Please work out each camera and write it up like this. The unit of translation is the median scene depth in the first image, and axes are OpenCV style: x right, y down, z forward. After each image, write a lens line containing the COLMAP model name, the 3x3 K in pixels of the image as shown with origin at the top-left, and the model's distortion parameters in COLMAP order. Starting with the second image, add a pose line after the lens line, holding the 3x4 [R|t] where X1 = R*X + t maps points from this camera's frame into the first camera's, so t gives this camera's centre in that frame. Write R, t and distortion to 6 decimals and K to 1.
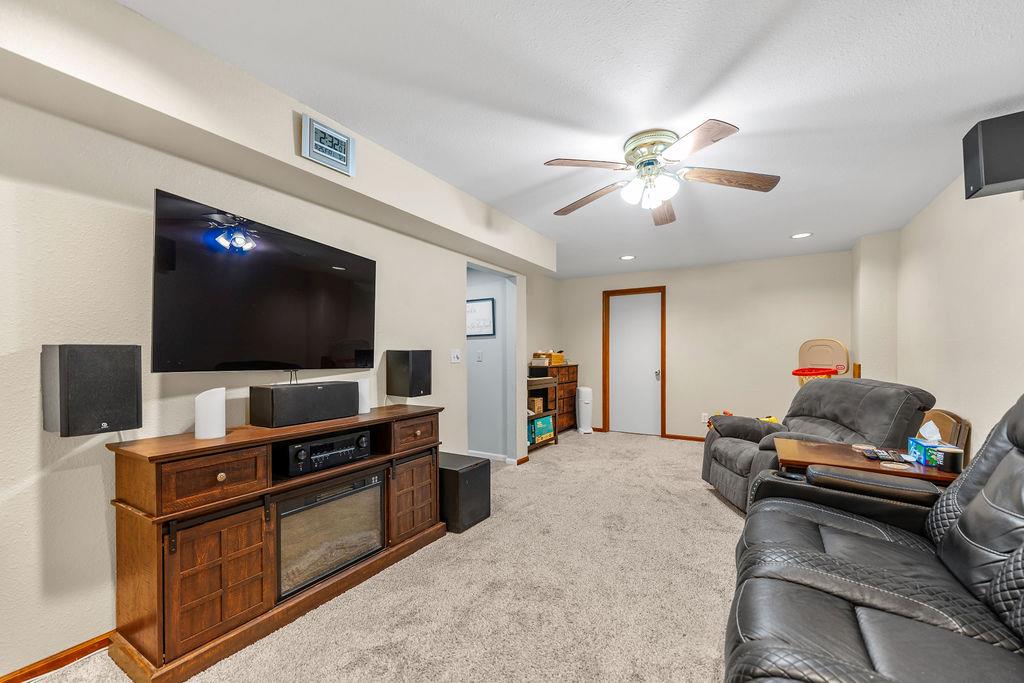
lens RADIAL K [[412.6, 0, 513.6], [0, 412.6, 359.8], [0, 0, 1]] dist [-0.000578, -0.000190]
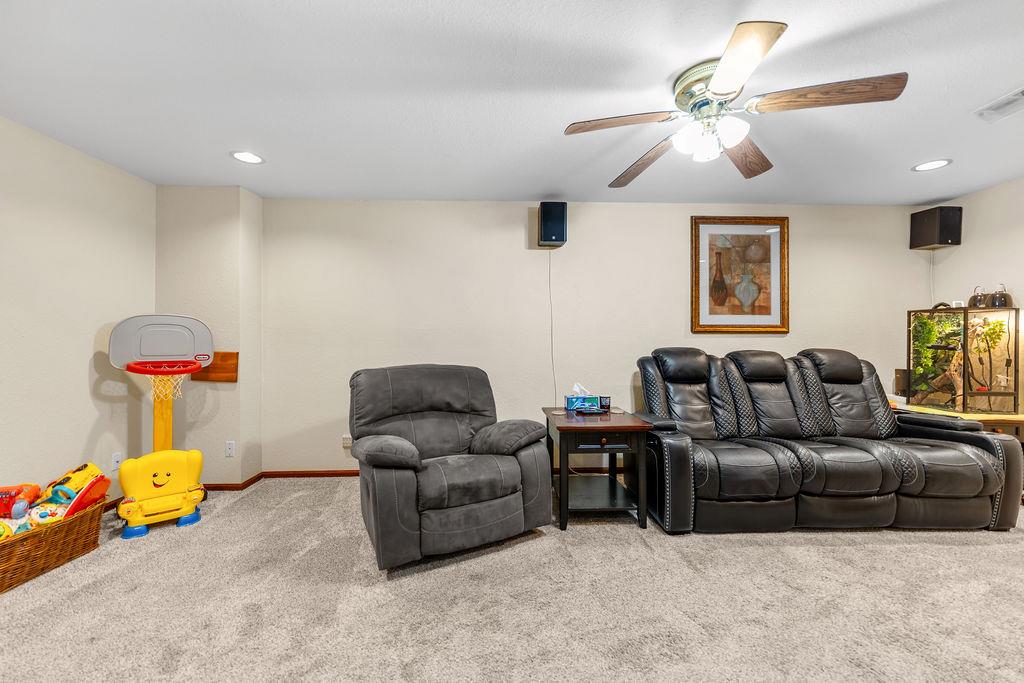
lens RADIAL K [[407.8, 0, 512.0], [0, 407.8, 341.5], [0, 0, 1]] dist [-0.002402, -0.000190]
pose [[-0.545921, 0.006882, 0.837808, -0.094769], [0.007339, 0.999967, -0.003433, -0.003492], [-0.837804, 0.004275, -0.545954, 1.418636]]
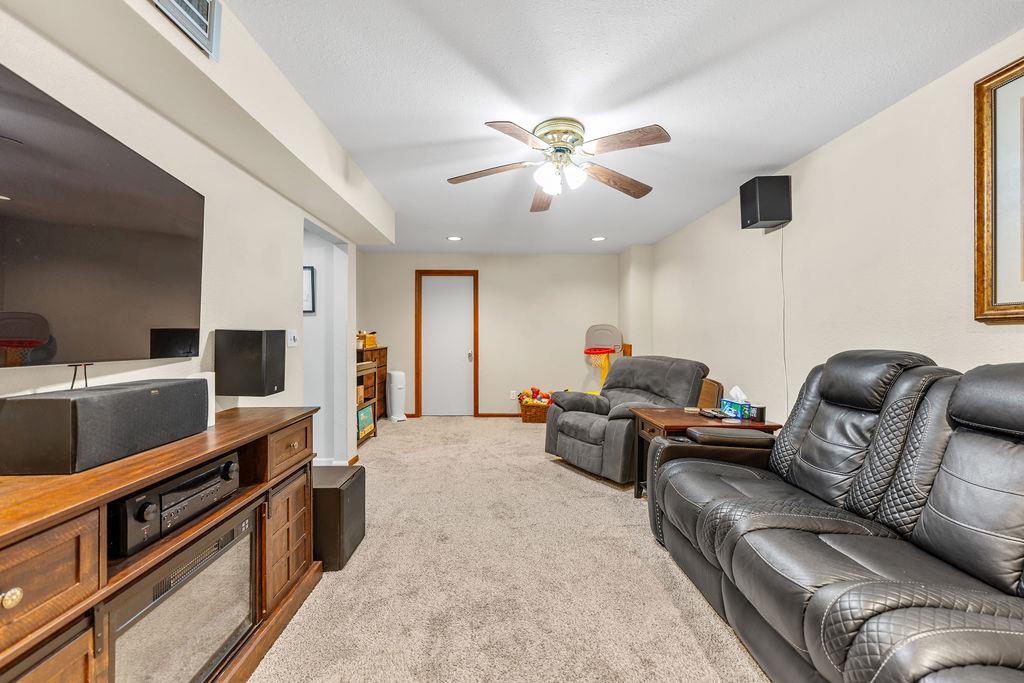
lens RADIAL K [[416.2, 0, 506.9], [0, 416.2, 335.3], [0, 0, 1]] dist [-0.000762, -0.000372]
pose [[0.845712, 0.004051, 0.533624, -0.261886], [0.003553, 0.999906, -0.013221, -0.003096], [-0.533628, 0.013077, 0.845618, 0.161057]]
